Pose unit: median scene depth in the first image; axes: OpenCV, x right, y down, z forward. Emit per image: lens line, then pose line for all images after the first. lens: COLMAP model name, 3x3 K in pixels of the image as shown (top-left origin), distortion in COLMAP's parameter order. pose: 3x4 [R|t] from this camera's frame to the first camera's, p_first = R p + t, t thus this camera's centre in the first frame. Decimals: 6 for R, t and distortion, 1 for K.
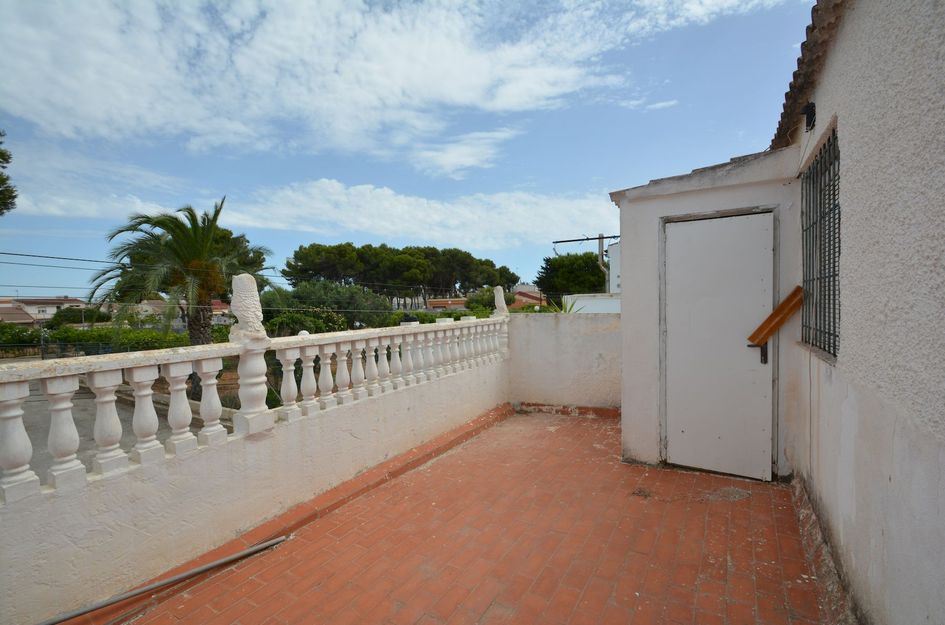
lens RADIAL K [[416.7, 0, 478.9], [0, 416.7, 315.4], [0, 0, 1]] dist [0.004452, -0.010836]
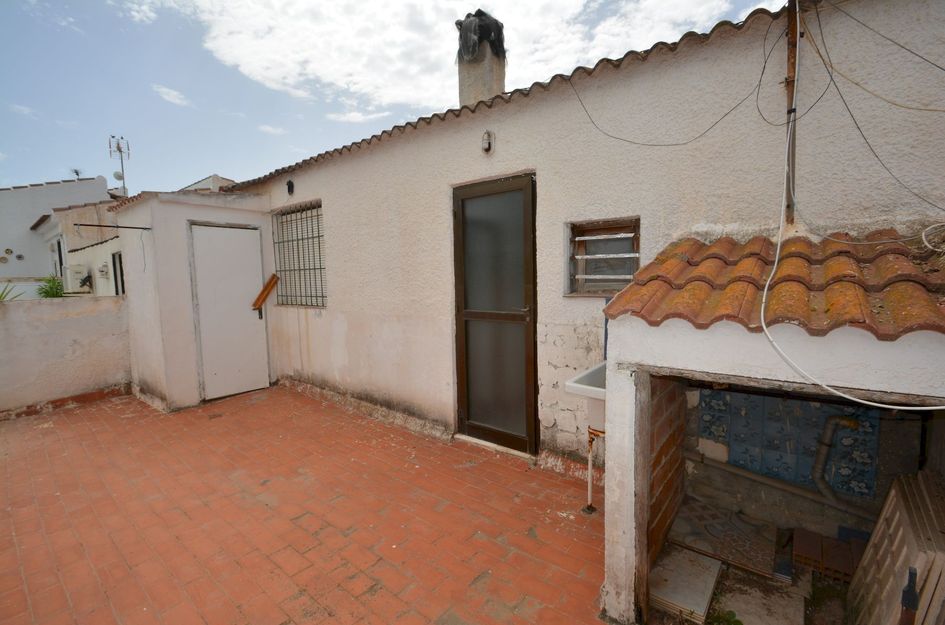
lens RADIAL K [[416.7, 0, 472.1], [0, 416.7, 316.6], [0, 0, 1]] dist [0.004452, -0.010836]
pose [[0.134885, -0.074518, 0.988055, -0.620860], [0.052047, 0.996324, 0.068036, 0.024429], [-0.989493, 0.042248, 0.138267, -0.059535]]
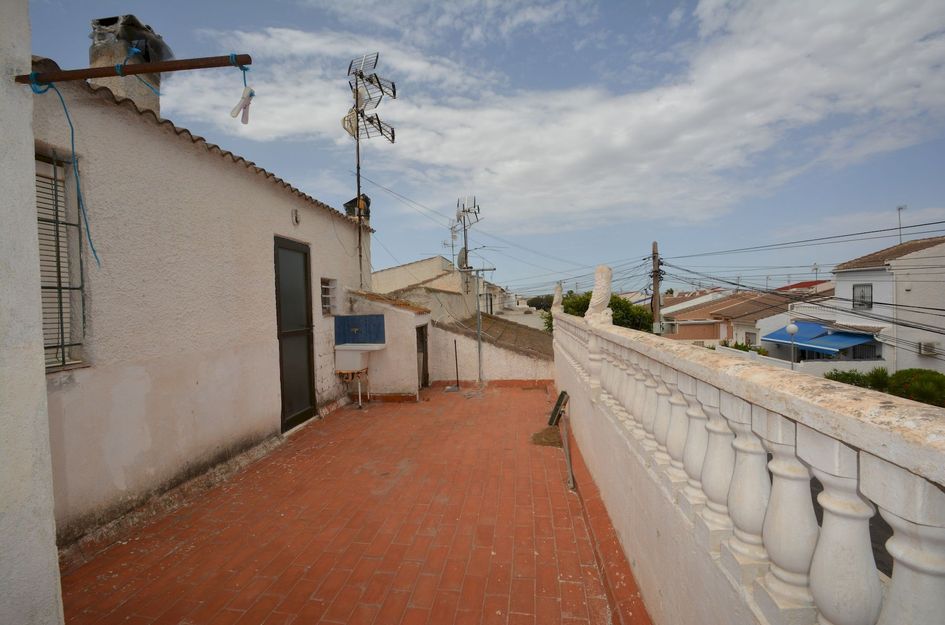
lens RADIAL K [[416.7, 0, 473.4], [0, 416.7, 311.9], [0, 0, 1]] dist [0.004452, -0.010836]
pose [[-0.905413, 0.057254, -0.420654, 0.166492], [0.031183, 0.997157, 0.068600, -0.037588], [0.423386, 0.048994, -0.904624, 1.180929]]
